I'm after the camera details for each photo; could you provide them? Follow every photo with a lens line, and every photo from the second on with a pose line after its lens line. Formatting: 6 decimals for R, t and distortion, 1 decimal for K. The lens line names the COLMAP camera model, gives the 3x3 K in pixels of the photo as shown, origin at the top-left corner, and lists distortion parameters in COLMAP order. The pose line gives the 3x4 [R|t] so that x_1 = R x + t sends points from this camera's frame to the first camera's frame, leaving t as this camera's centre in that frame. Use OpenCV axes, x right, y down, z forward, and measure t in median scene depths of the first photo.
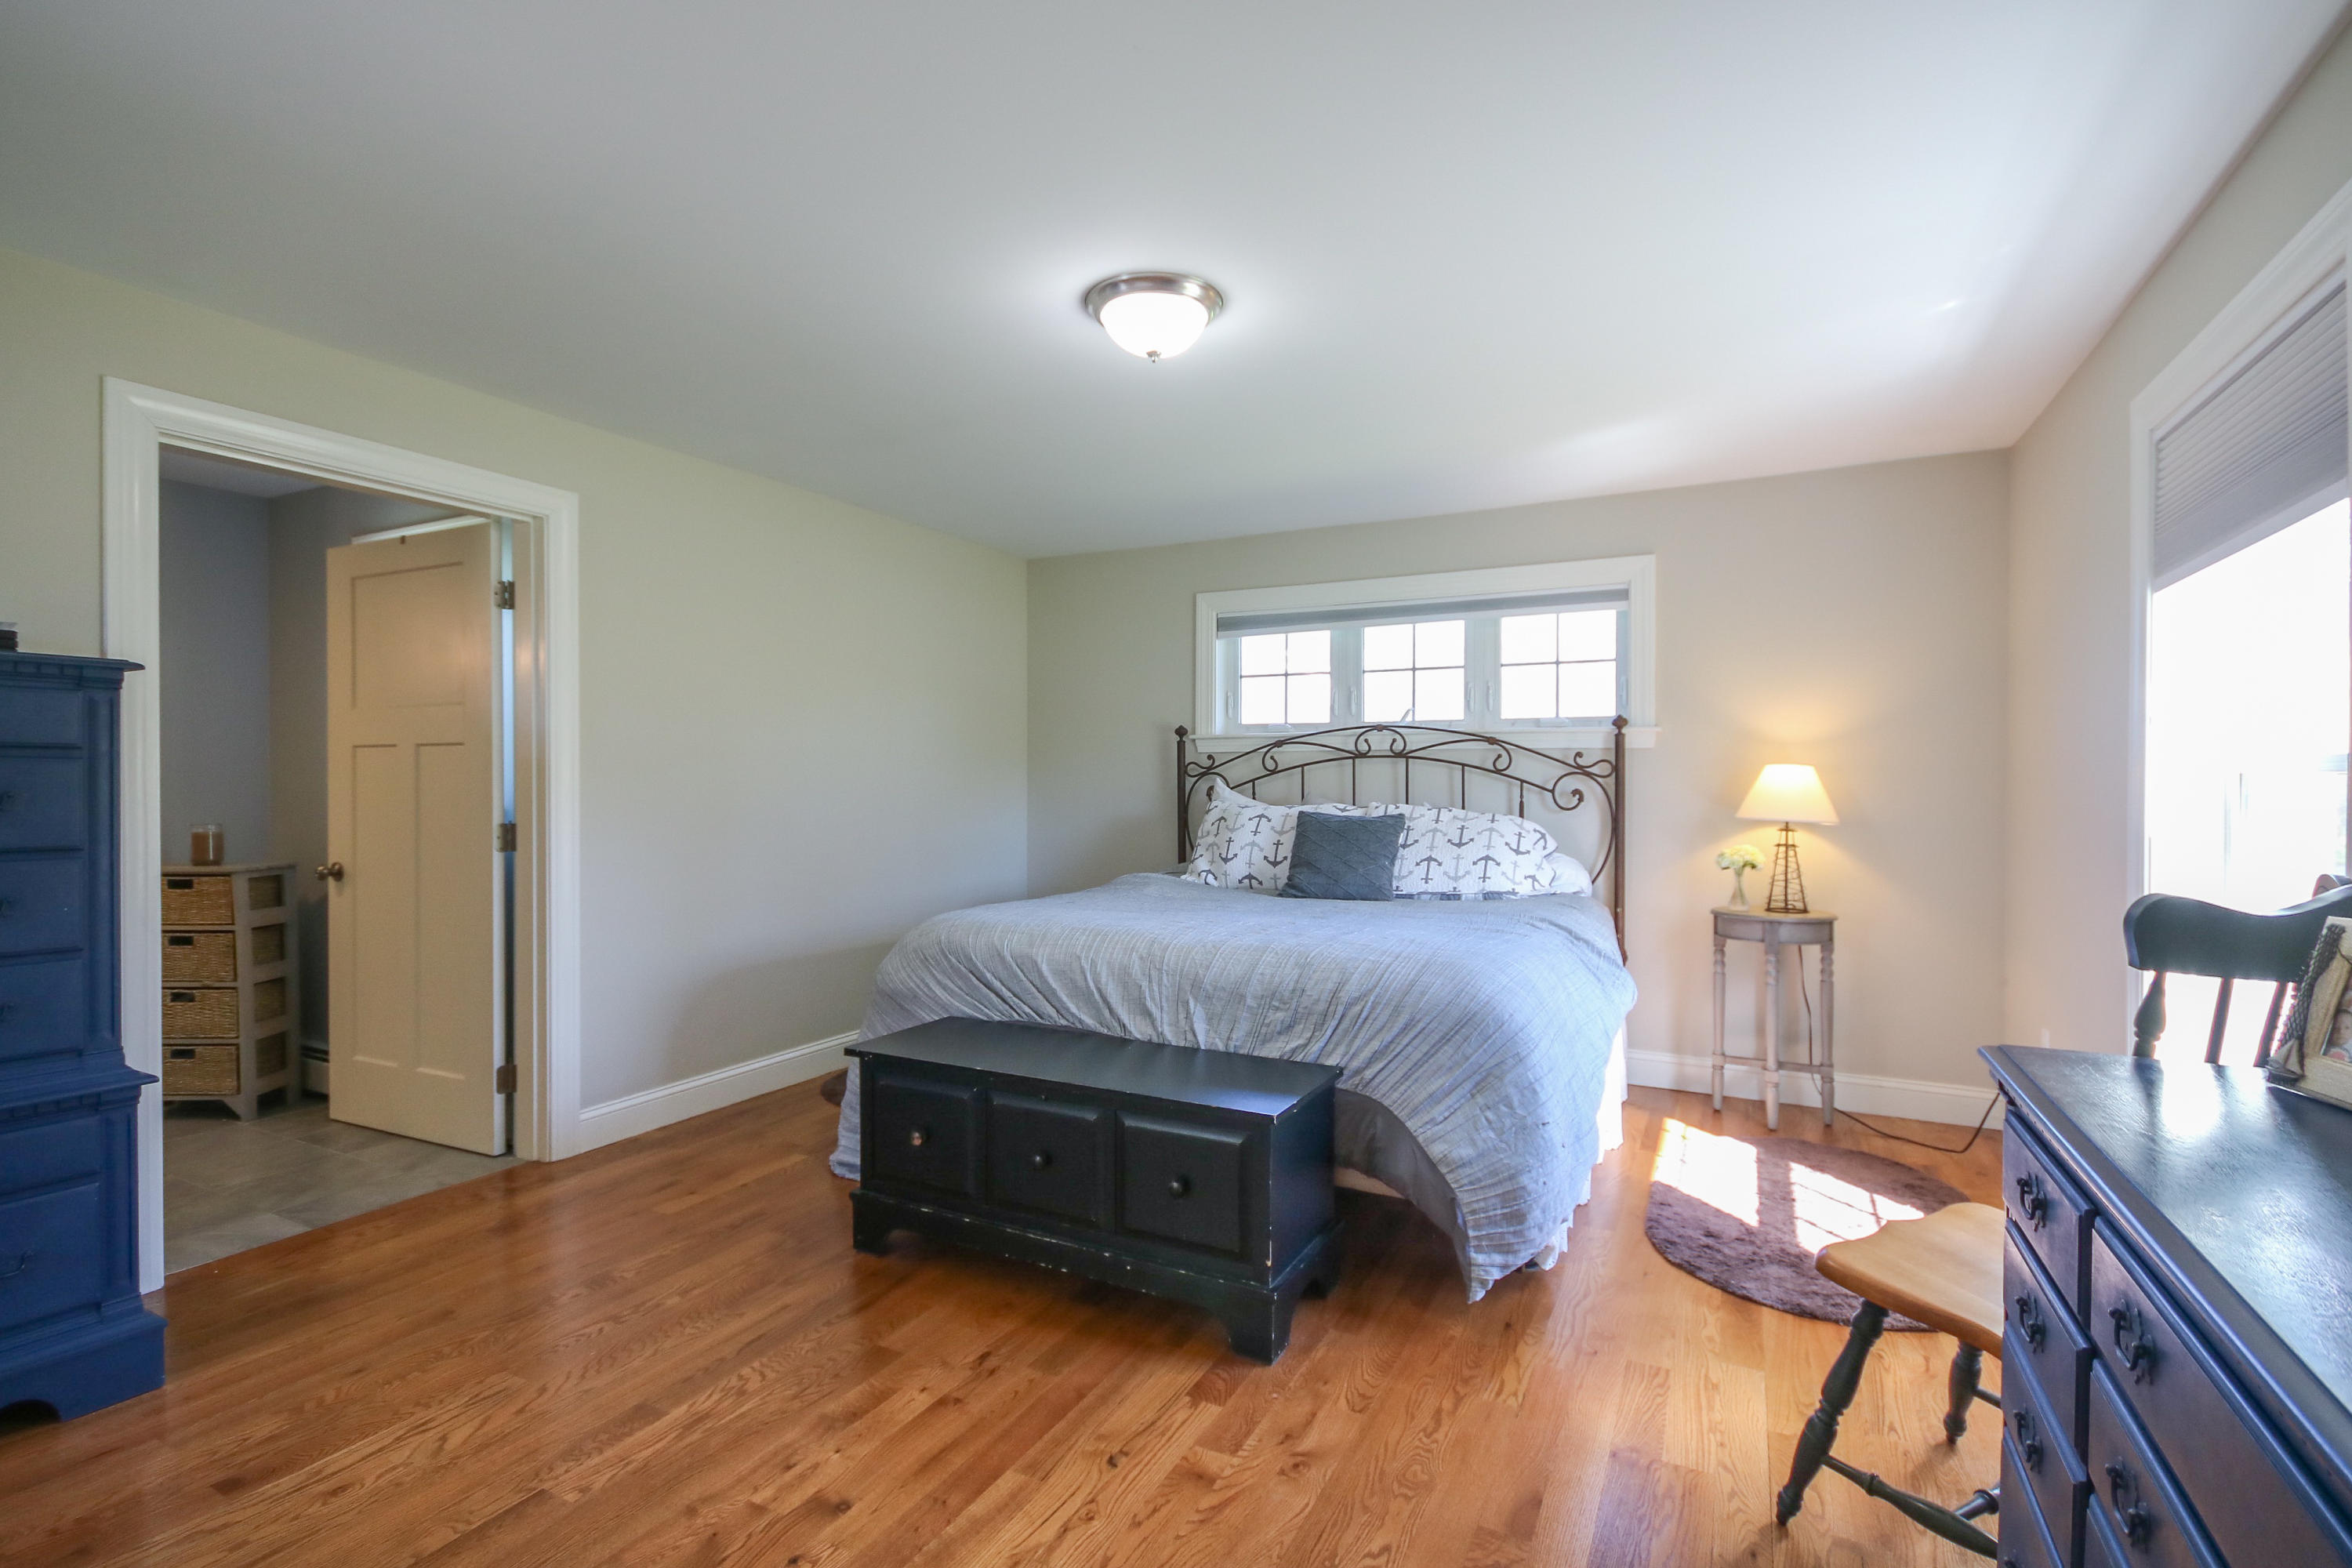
lens RADIAL K [[1096.0, 0, 1183.5], [0, 1096.0, 793.0], [0, 0, 1]] dist [0.032803, -0.019045]
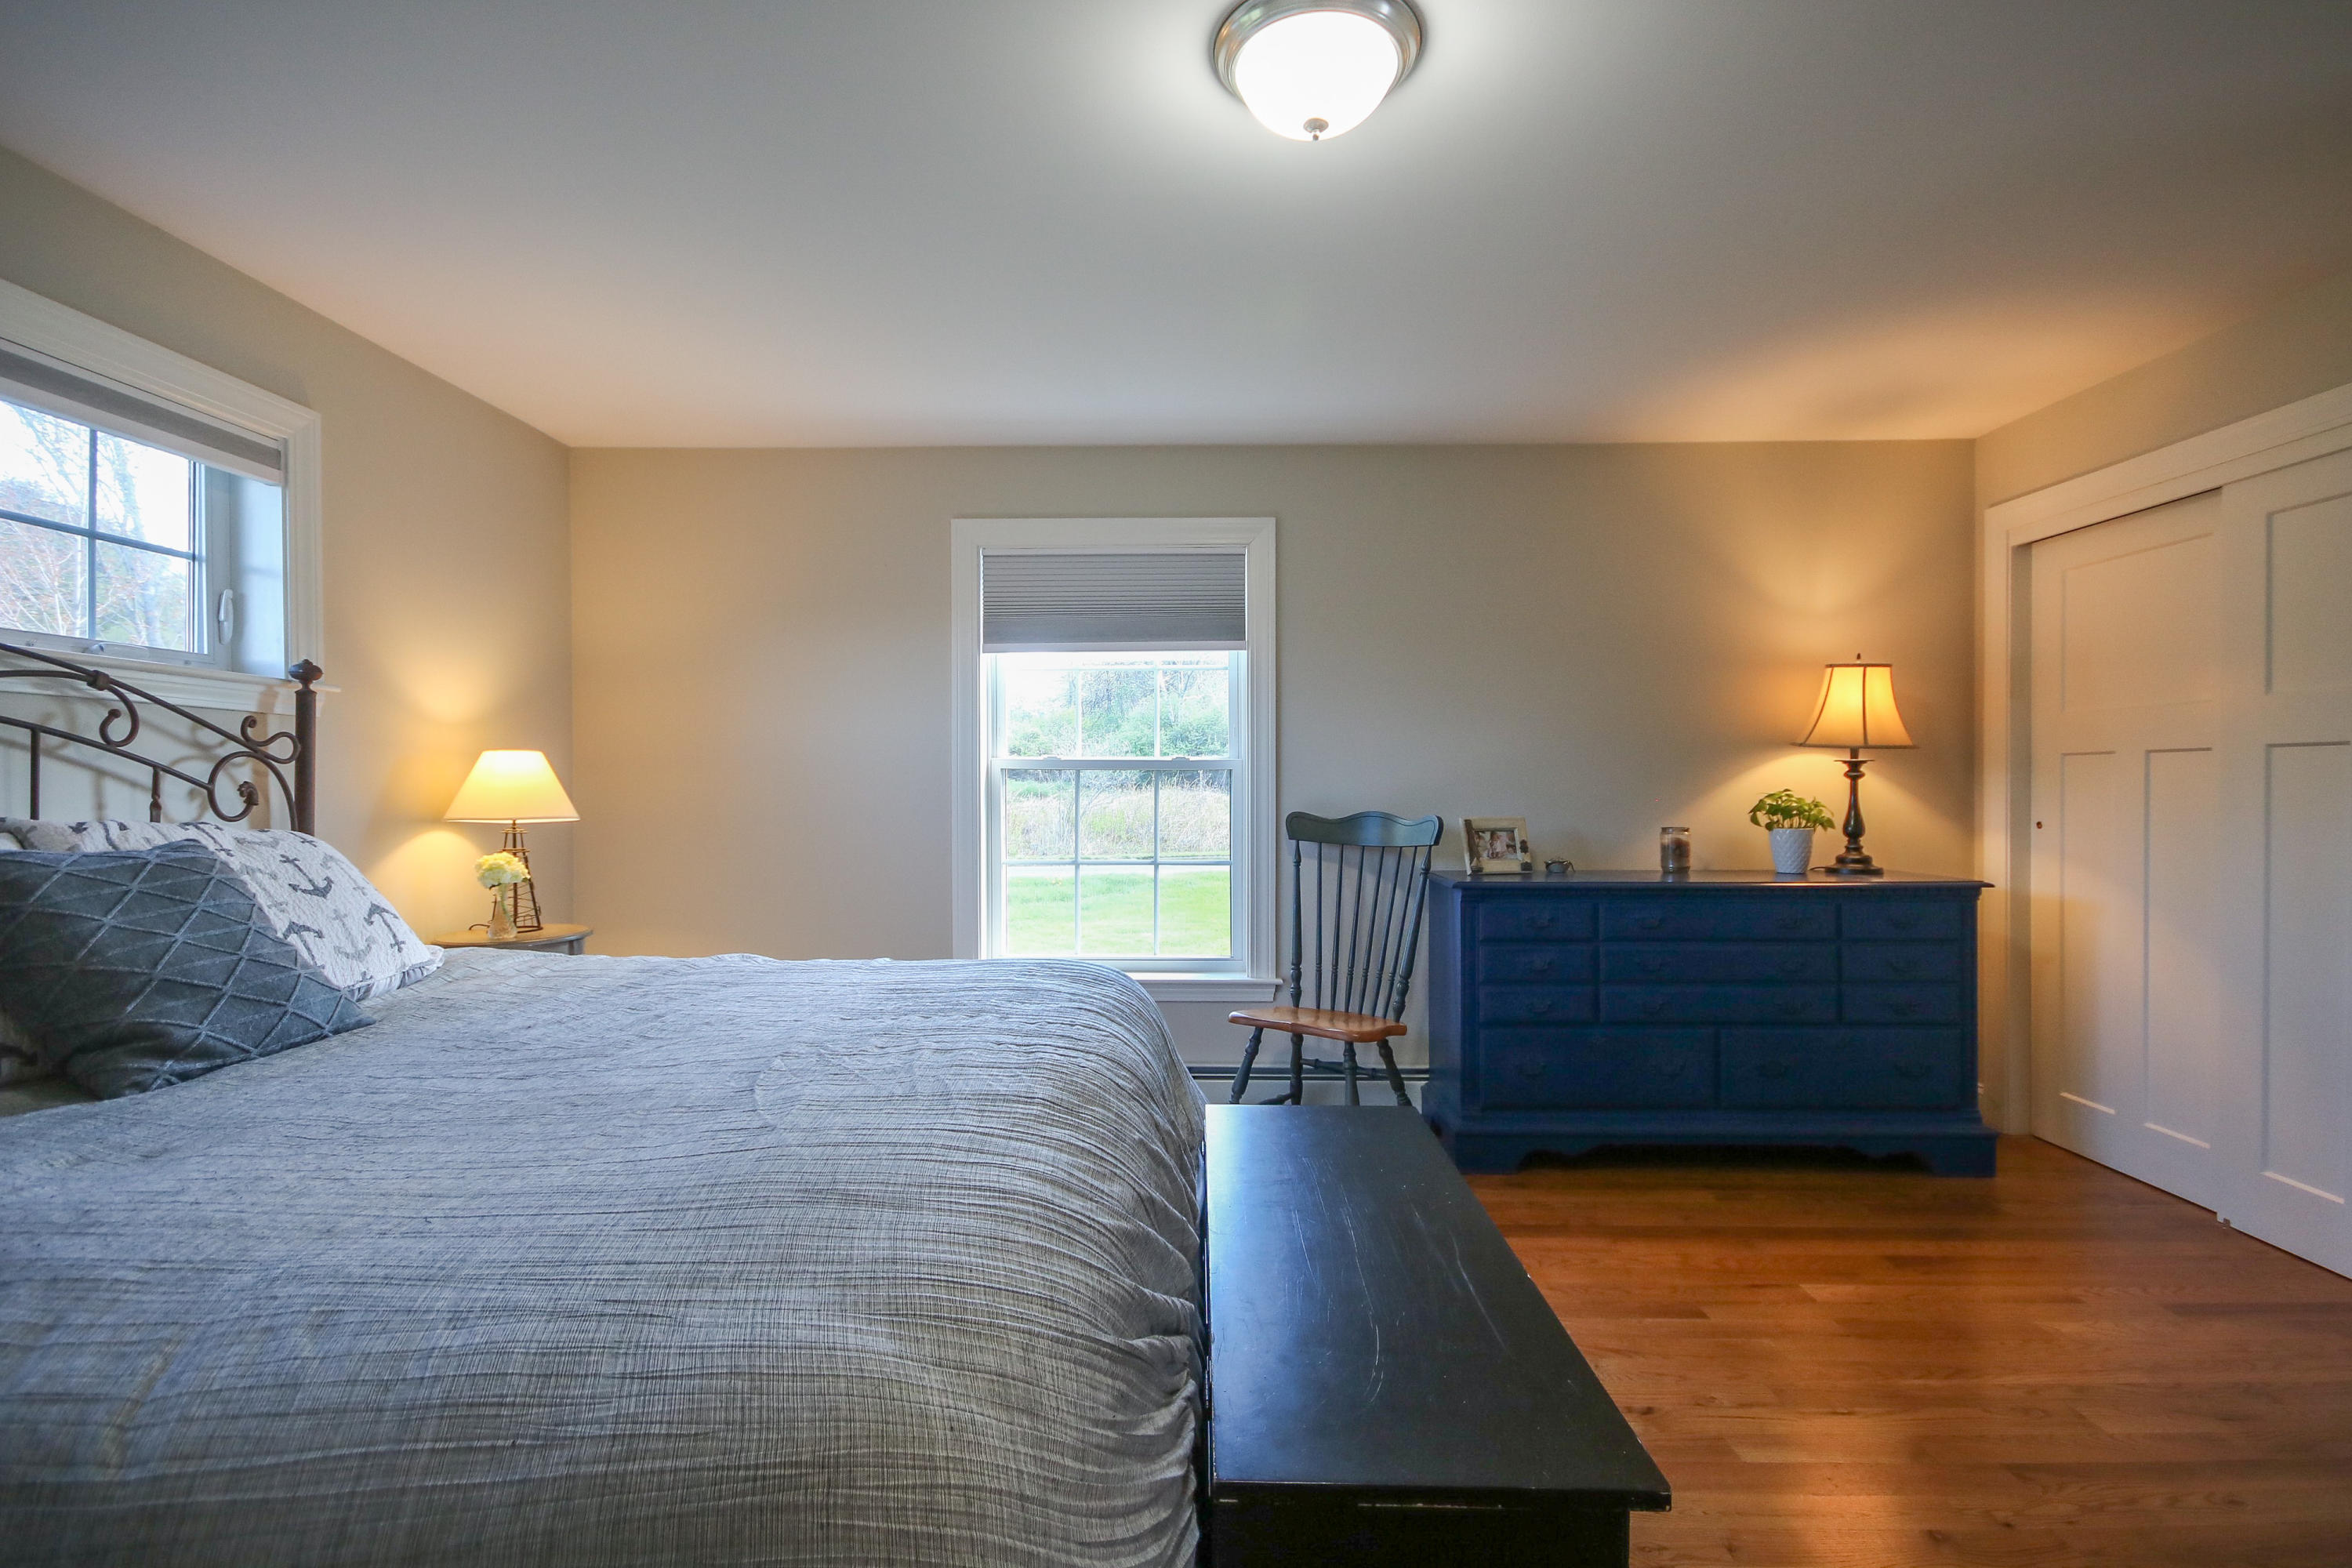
lens RADIAL K [[1096.0, 0, 1183.5], [0, 1096.0, 793.0], [0, 0, 1]] dist [0.032803, -0.019045]
pose [[-0.445546, -0.009313, 0.895211, -0.357551], [0.008356, 0.999859, 0.014560, -0.002800], [-0.895220, 0.013968, -0.445405, 0.835282]]
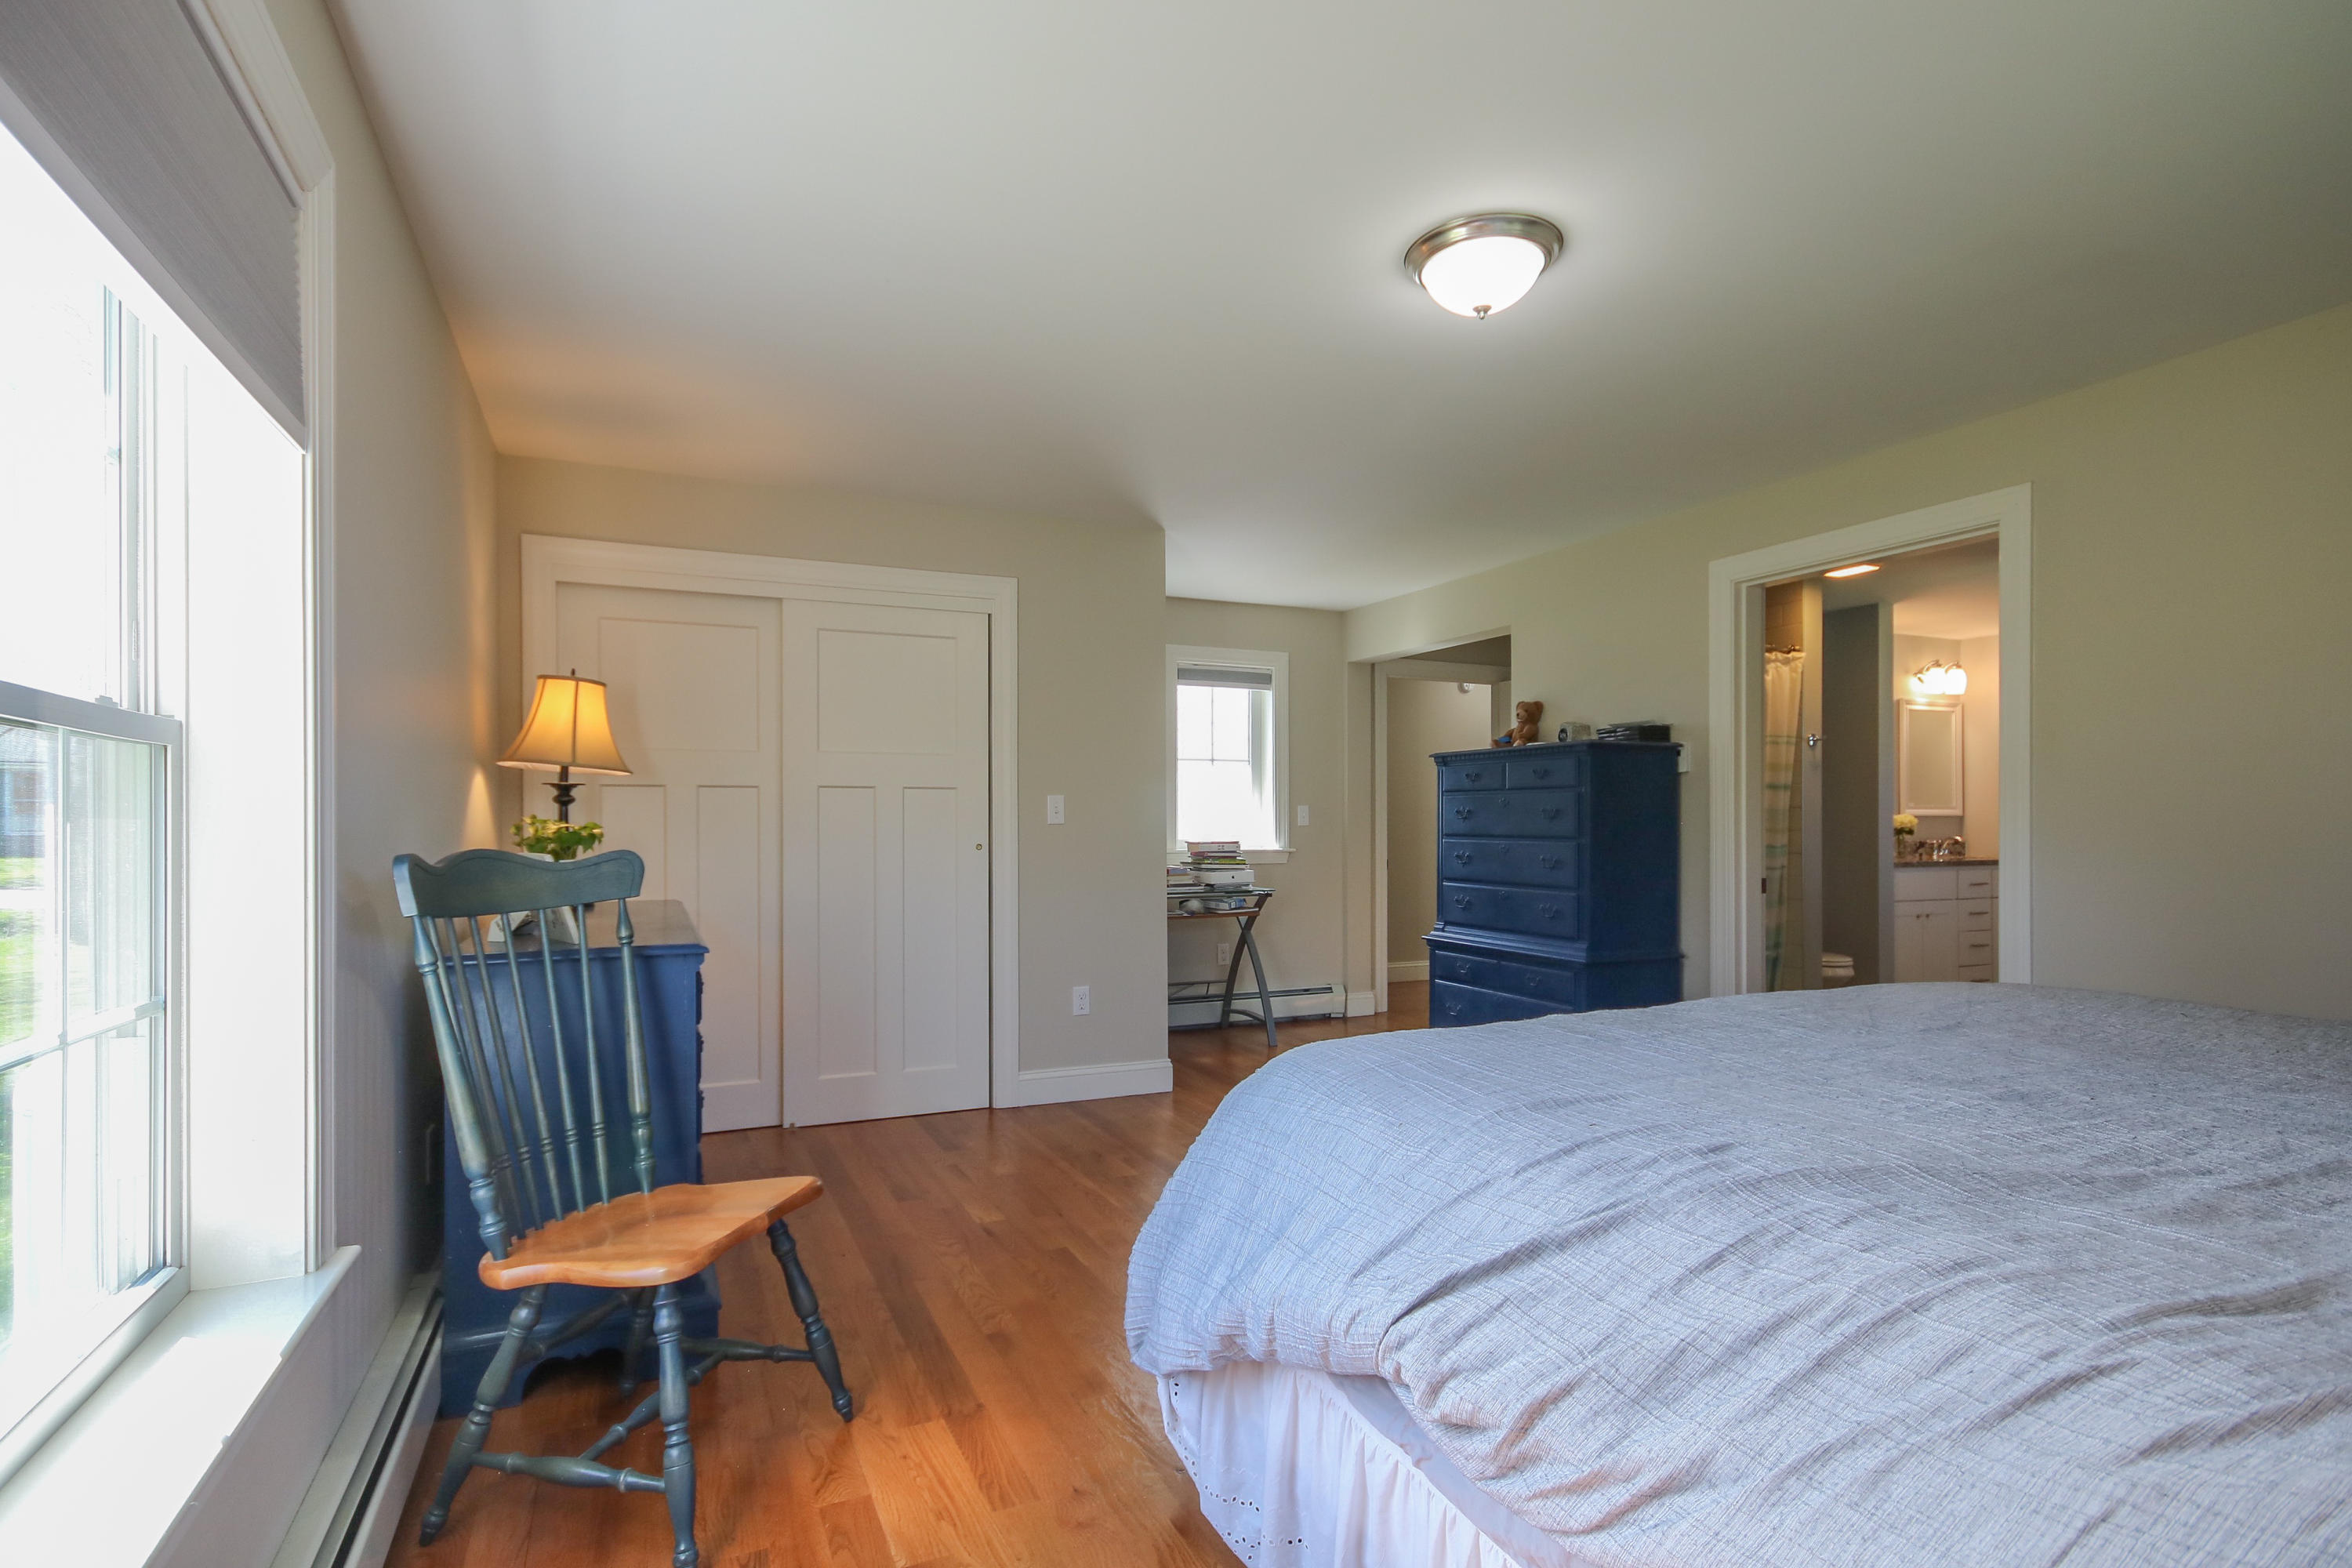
lens RADIAL K [[1164.1, 0, 1166.9], [0, 1164.1, 825.7], [0, 0, 1]] dist [0.001845, -0.022777]
pose [[-0.624508, 0.000767, -0.781018, 0.525806], [-0.005074, 0.999974, 0.005040, 0.011576], [0.781002, 0.007110, -0.624488, 0.838364]]
